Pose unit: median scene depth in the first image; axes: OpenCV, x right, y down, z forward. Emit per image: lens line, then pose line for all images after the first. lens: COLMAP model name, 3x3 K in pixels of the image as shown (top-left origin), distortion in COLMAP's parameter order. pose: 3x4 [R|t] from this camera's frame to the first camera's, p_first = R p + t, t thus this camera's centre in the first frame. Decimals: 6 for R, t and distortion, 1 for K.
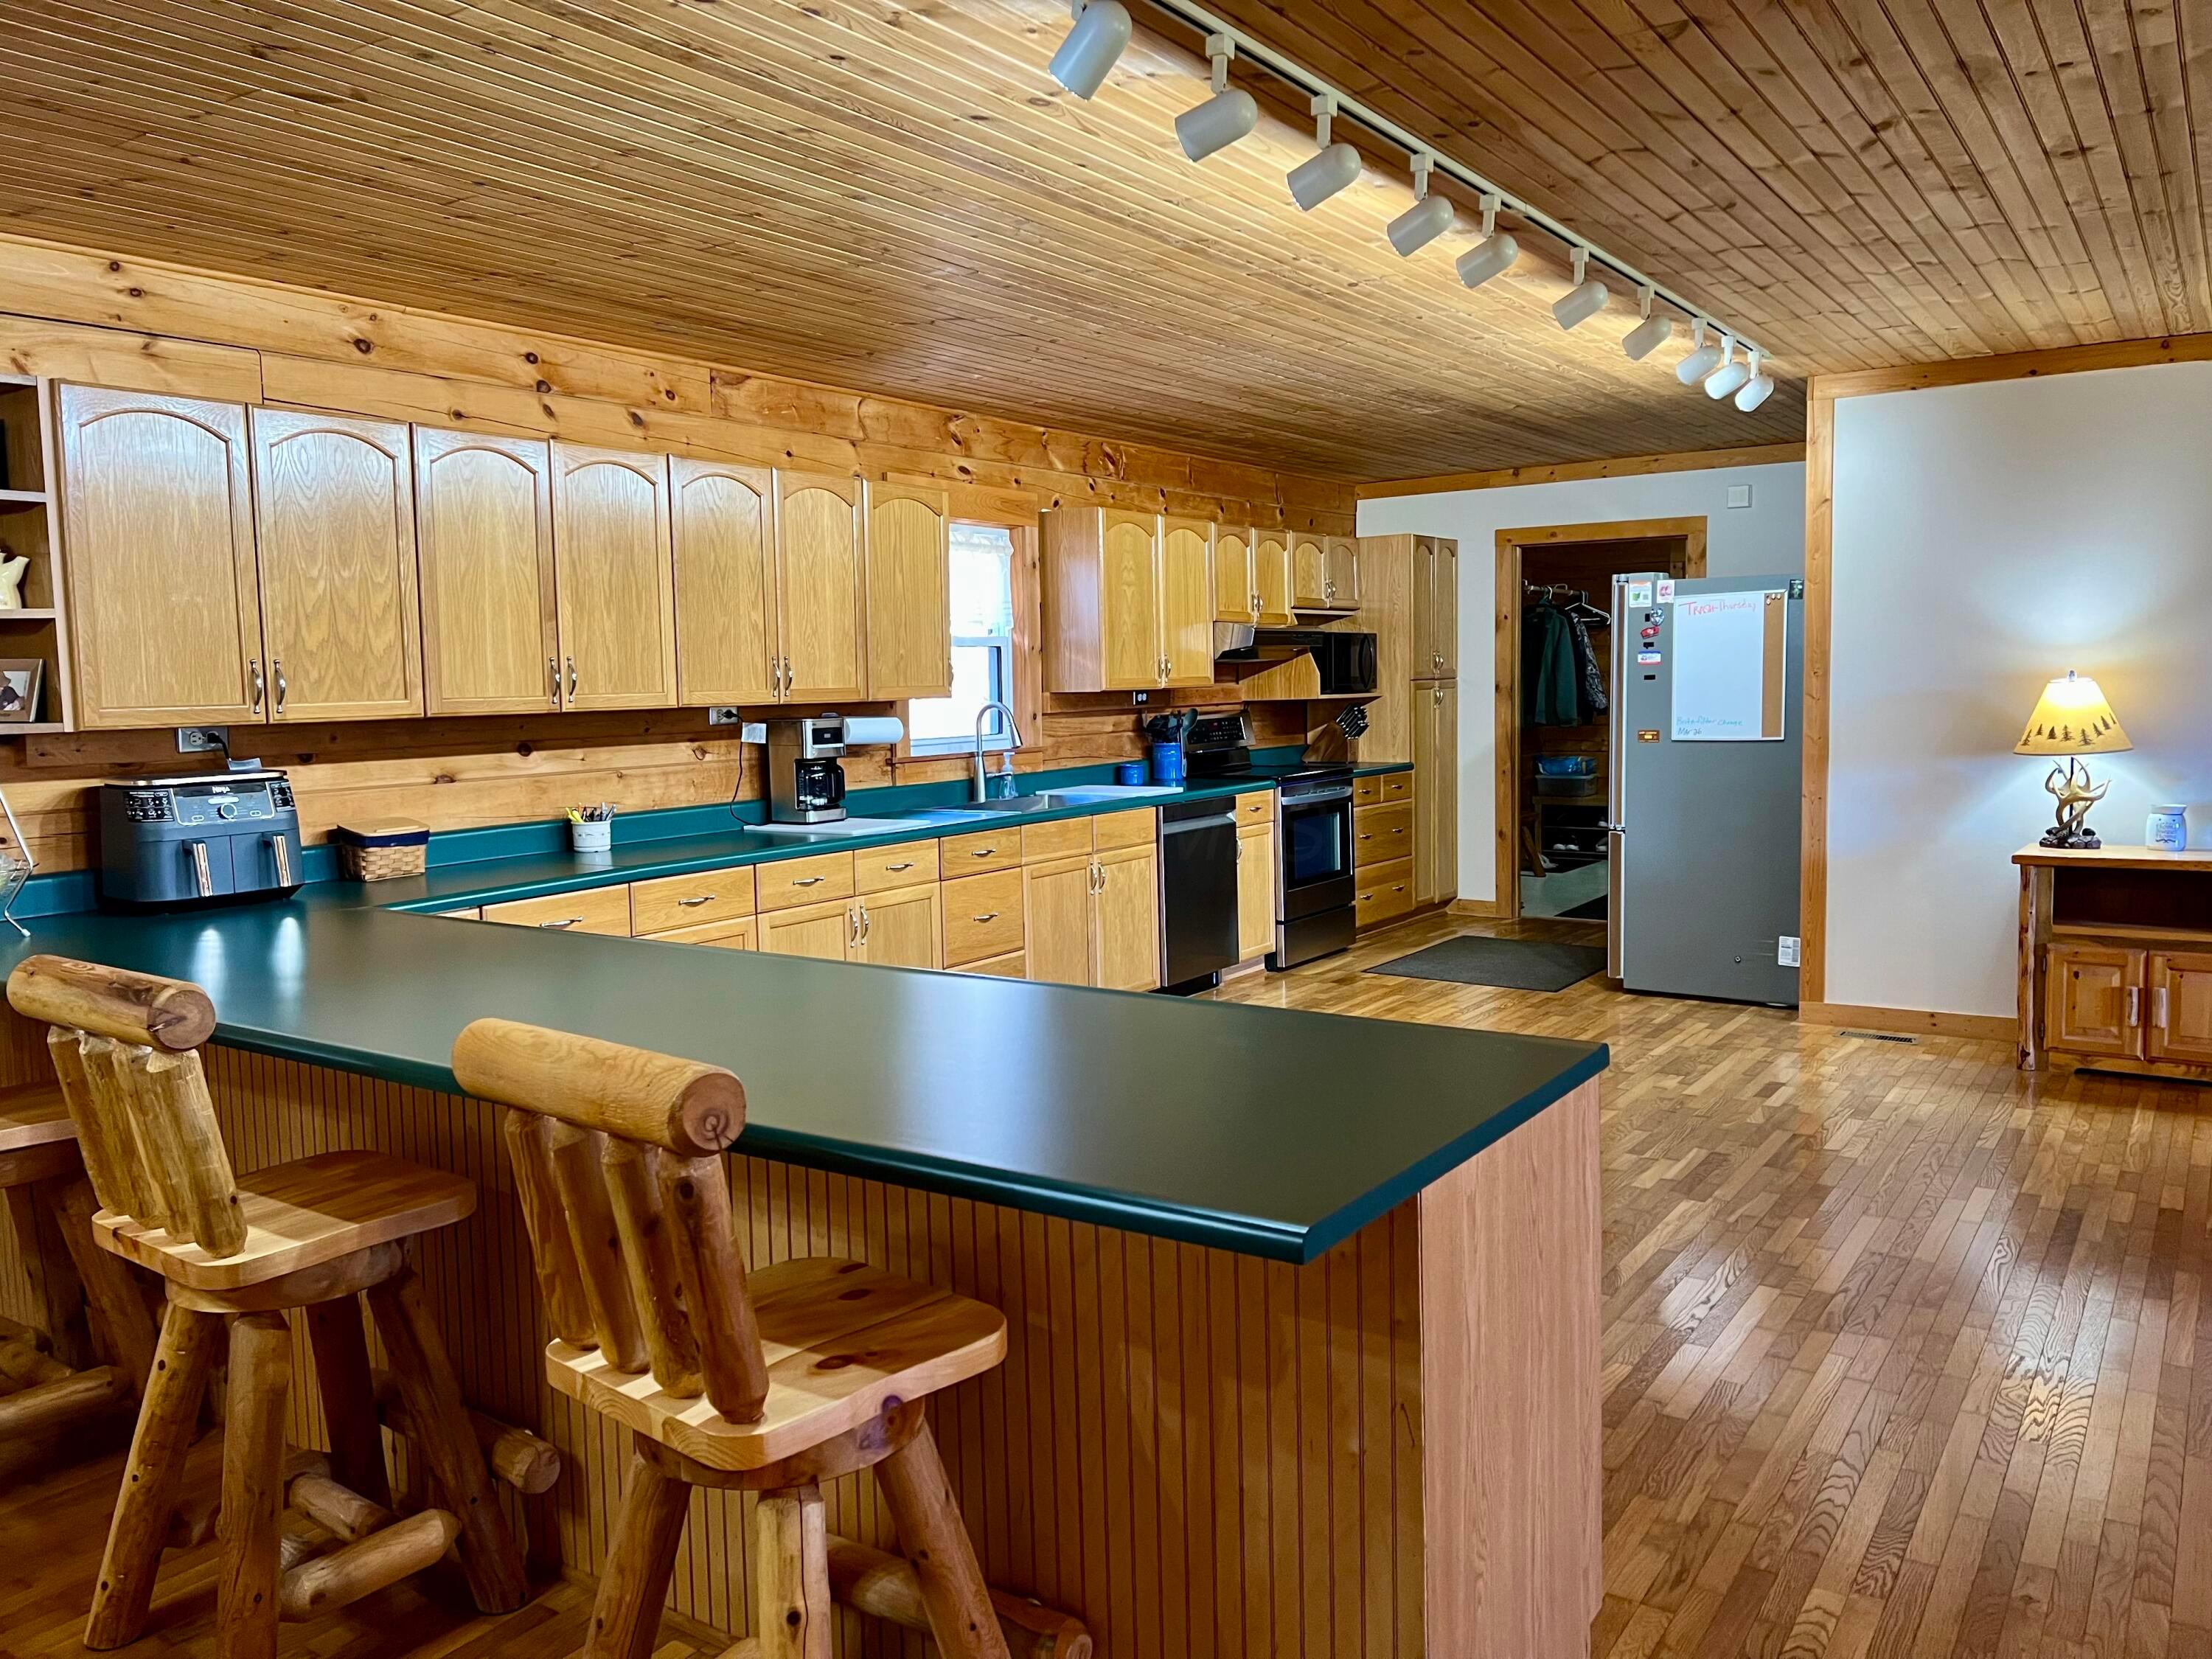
lens RADIAL K [[1638.9, 0, 1106.0], [0, 1638.9, 829.5], [0, 0, 1]] dist [0.140988, -0.253495]
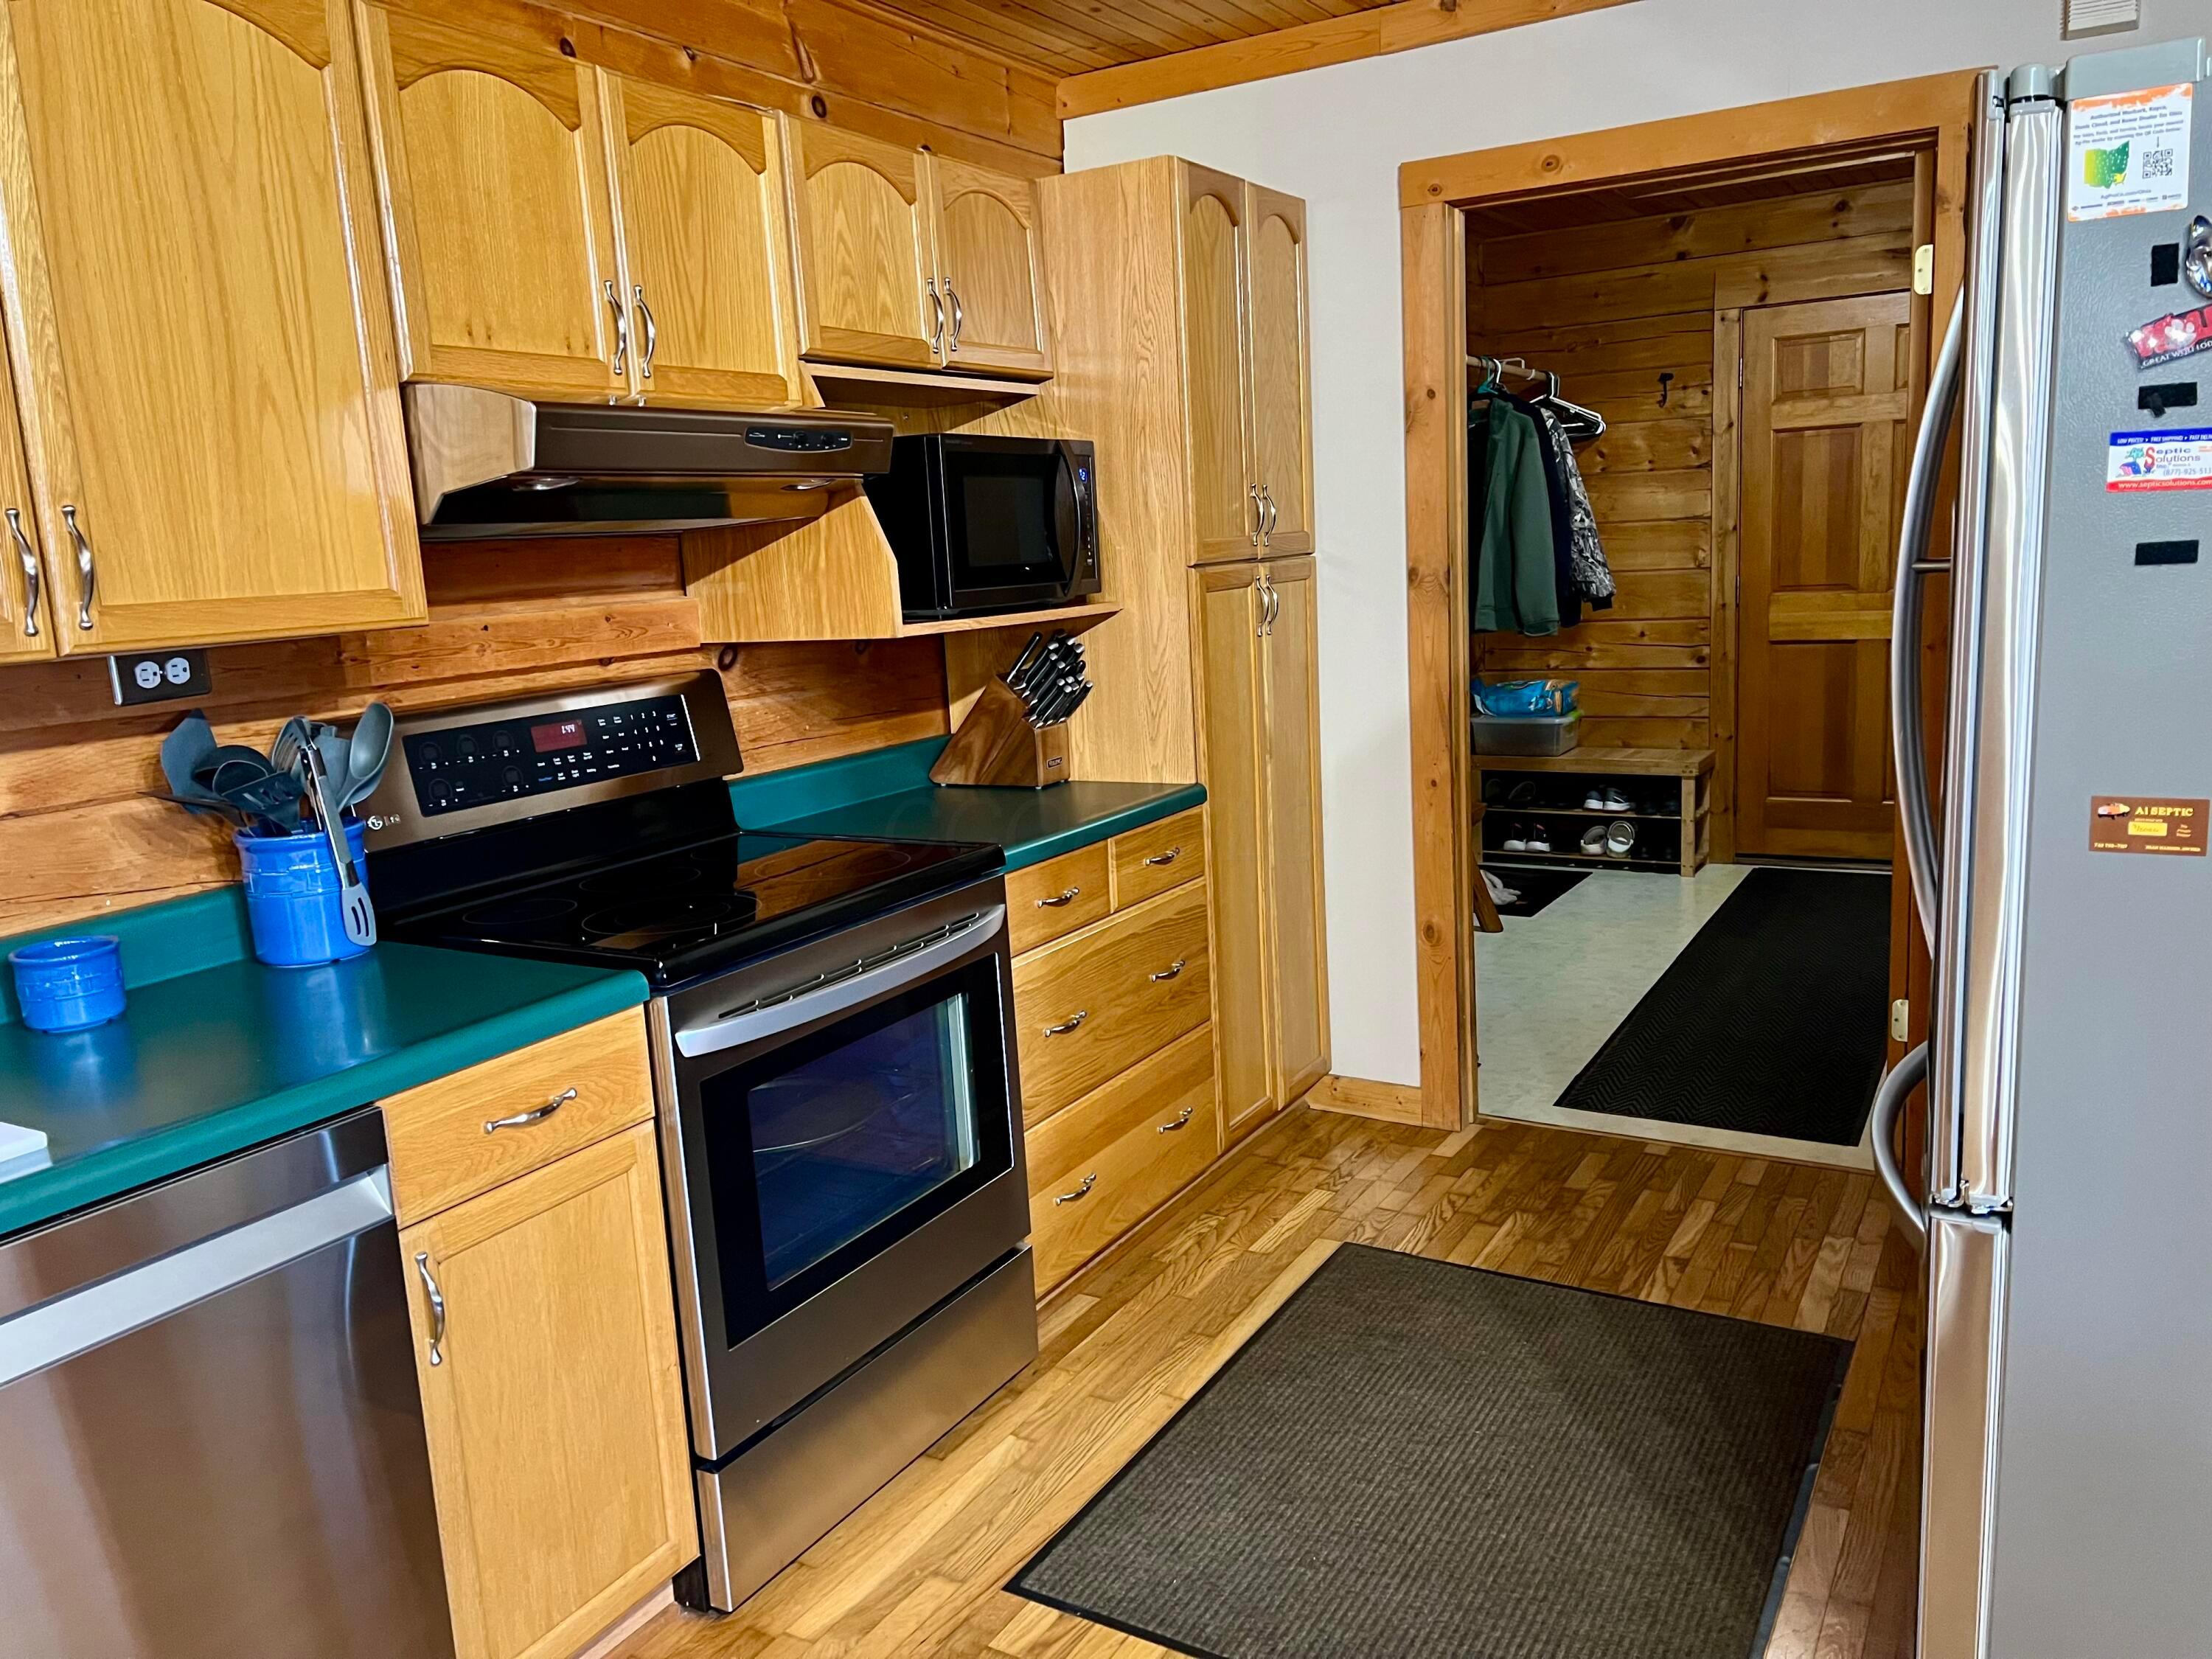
lens RADIAL K [[1638.9, 0, 1106.0], [0, 1638.9, 829.5], [0, 0, 1]] dist [0.140988, -0.253495]
pose [[0.996942, -0.045978, 0.063186, 0.138444], [0.040793, 0.995876, 0.081032, -0.061701], [-0.066651, -0.078207, 0.994707, 0.619645]]
